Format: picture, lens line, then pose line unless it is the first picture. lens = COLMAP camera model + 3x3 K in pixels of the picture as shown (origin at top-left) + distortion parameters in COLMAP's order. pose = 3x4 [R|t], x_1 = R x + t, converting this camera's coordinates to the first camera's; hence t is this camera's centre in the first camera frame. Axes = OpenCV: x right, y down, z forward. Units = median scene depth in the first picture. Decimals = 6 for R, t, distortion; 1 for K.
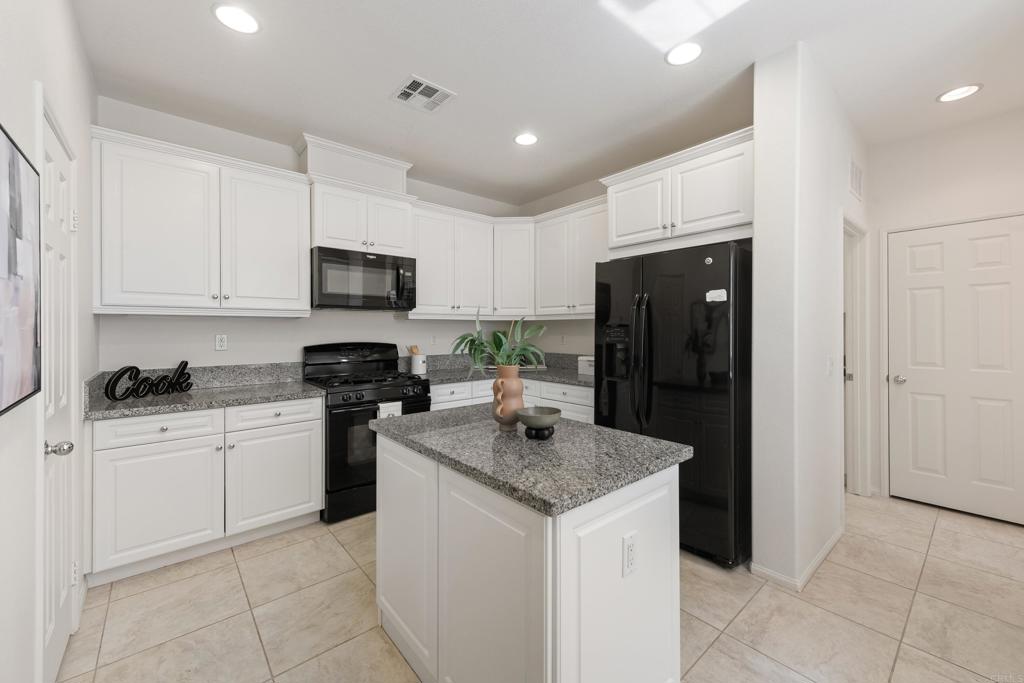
lens RADIAL K [[406.2, 0, 517.7], [0, 406.2, 330.4], [0, 0, 1]] dist [0.010740, -0.000310]
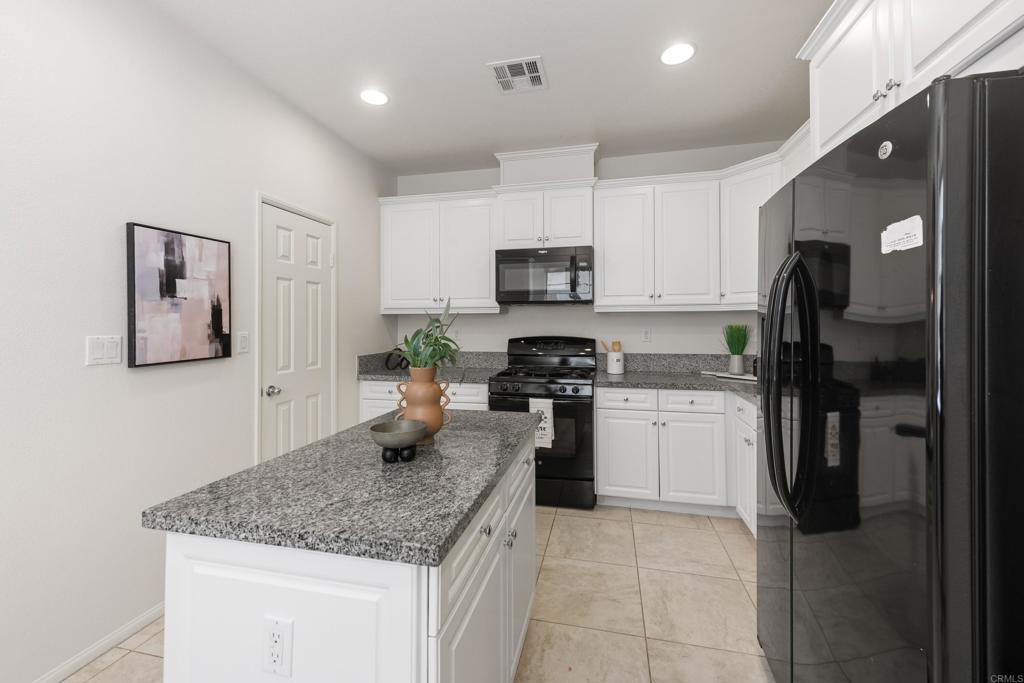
lens RADIAL K [[407.7, 0, 514.0], [0, 407.7, 320.6], [0, 0, 1]] dist [0.009294, -0.000110]
pose [[0.590506, -0.005900, -0.807012, 0.486794], [0.000306, 0.999975, -0.007086, -0.003141], [0.807033, 0.003937, 0.590493, 0.405355]]
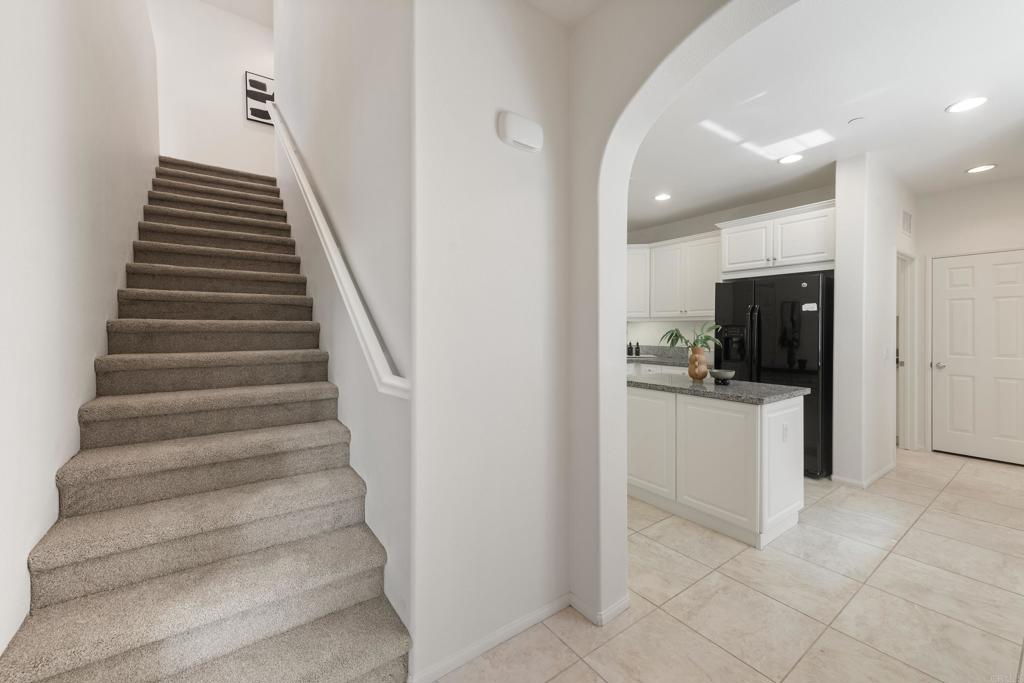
lens RADIAL K [[406.2, 0, 517.7], [0, 406.2, 330.4], [0, 0, 1]] dist [0.010740, -0.000310]
pose [[0.996807, 0.004553, -0.079716, -0.434966], [-0.004268, 0.999984, 0.003748, 0.003763], [0.079732, -0.003396, 0.996811, -0.567568]]
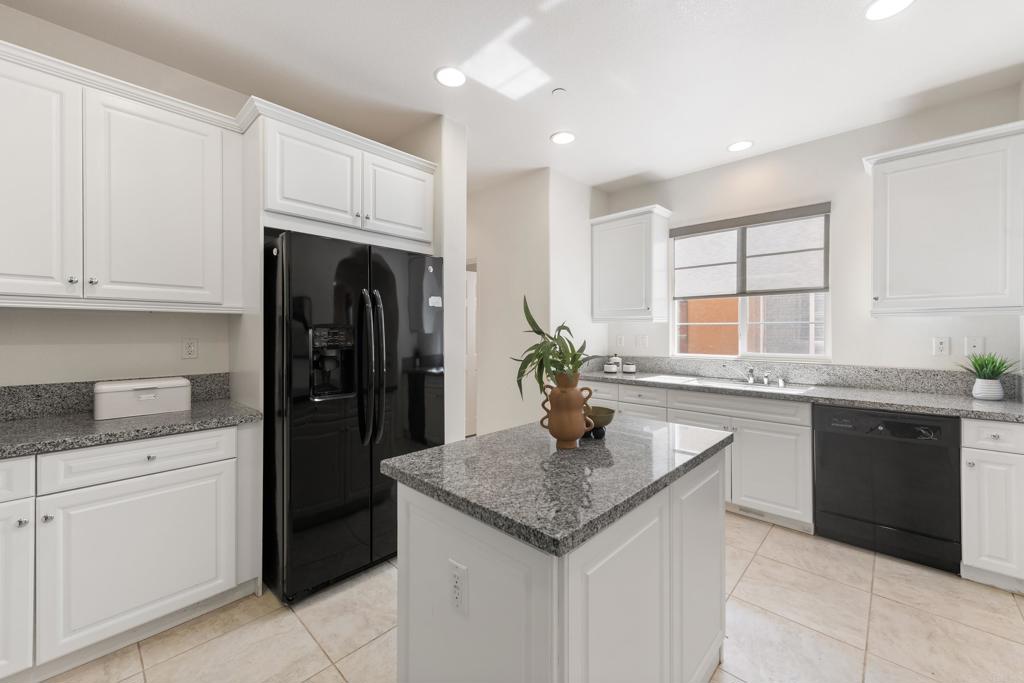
lens RADIAL K [[405.6, 0, 510.0], [0, 405.6, 332.0], [0, 0, 1]] dist [0.000357, -0.000227]
pose [[-0.101510, 0.002081, 0.994832, -0.544800], [-0.001172, 0.999997, -0.002212, 0.001542], [-0.994834, -0.001390, -0.101507, 0.758827]]
